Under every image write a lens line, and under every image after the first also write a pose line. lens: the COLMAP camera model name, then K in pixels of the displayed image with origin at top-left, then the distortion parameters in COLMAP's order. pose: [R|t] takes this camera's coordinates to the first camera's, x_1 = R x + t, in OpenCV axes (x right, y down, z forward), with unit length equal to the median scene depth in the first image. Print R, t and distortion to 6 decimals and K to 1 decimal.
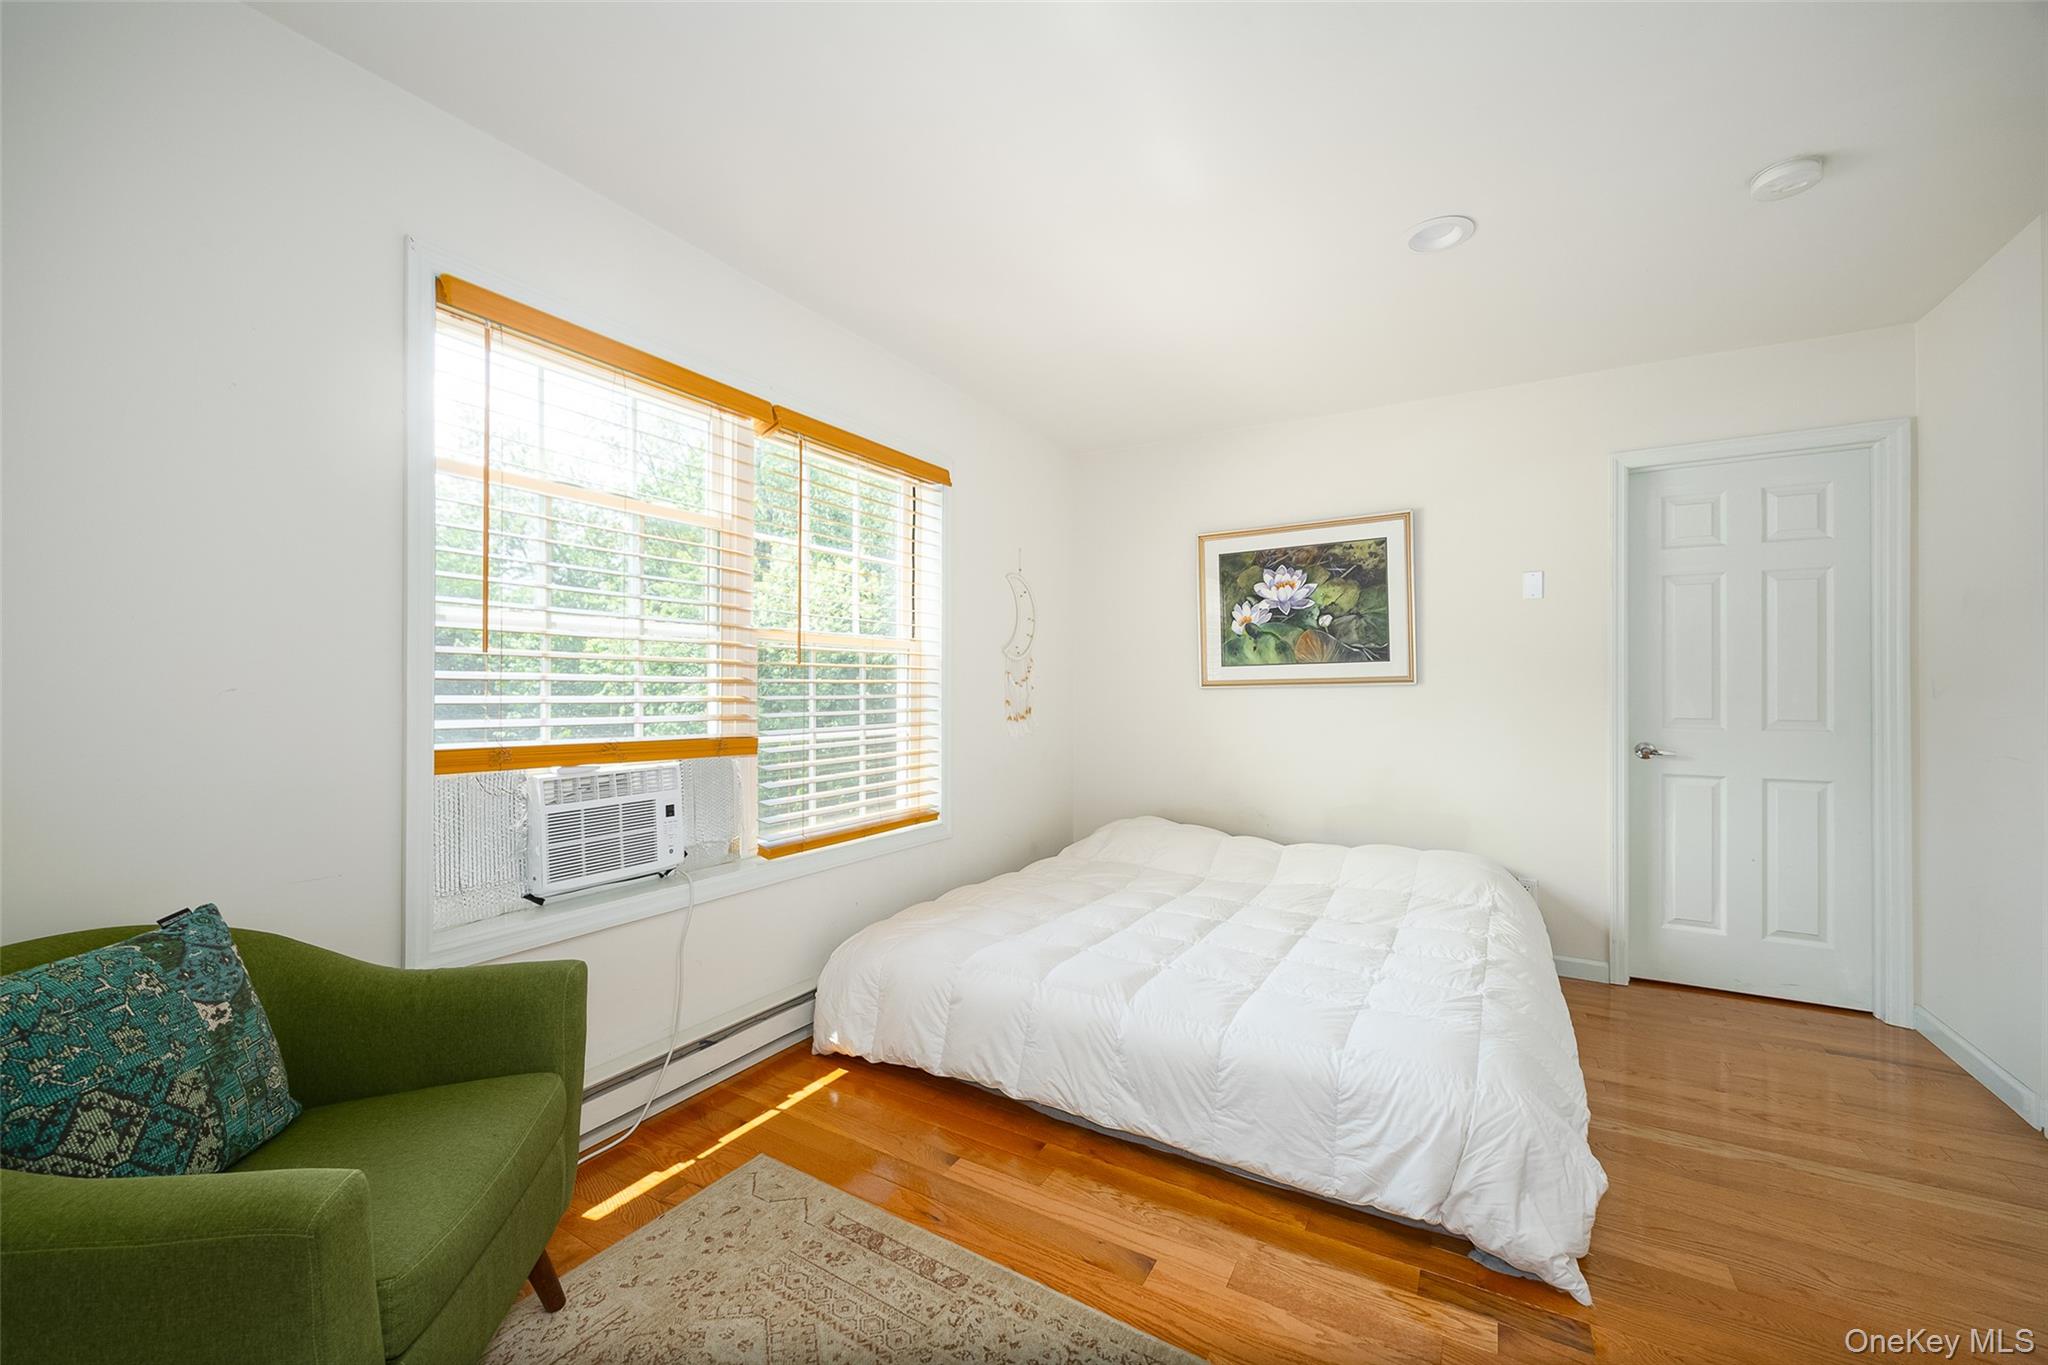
lens RADIAL K [[796.3, 0, 1025.6], [0, 796.3, 685.8], [0, 0, 1]] dist [-0.001383, 0.000007]
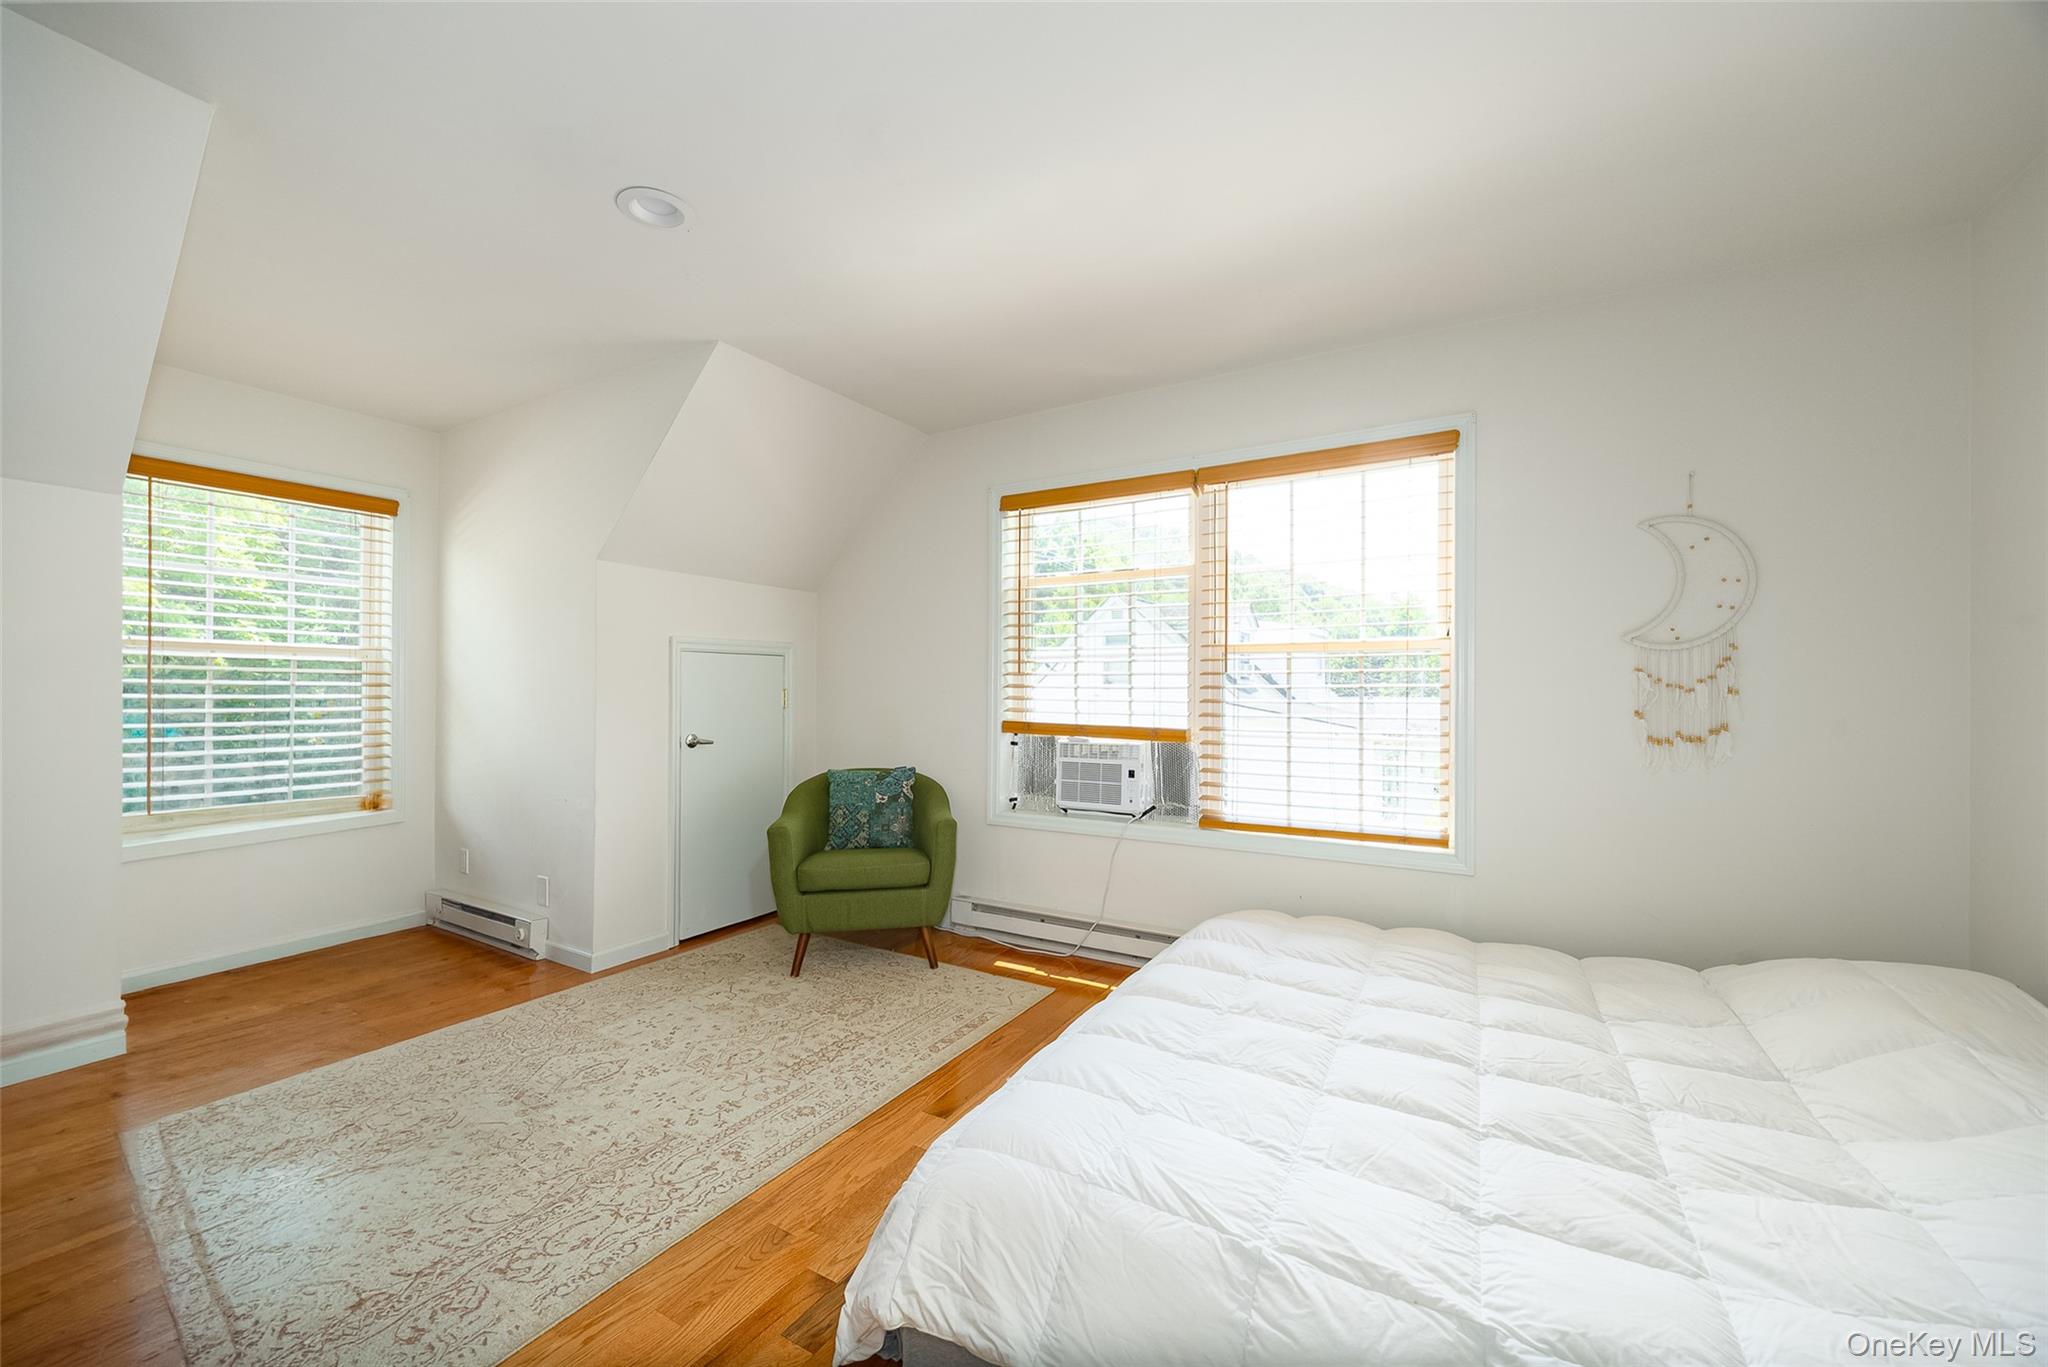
lens RADIAL K [[796.3, 0, 1025.9], [0, 796.3, 689.6], [0, 0, 1]] dist [-0.001383, 0.000007]
pose [[0.010505, -0.007875, -0.999914, 1.099837], [-0.000986, 0.999968, -0.007886, 0.010352], [0.999944, 0.001069, 0.010497, 0.819611]]
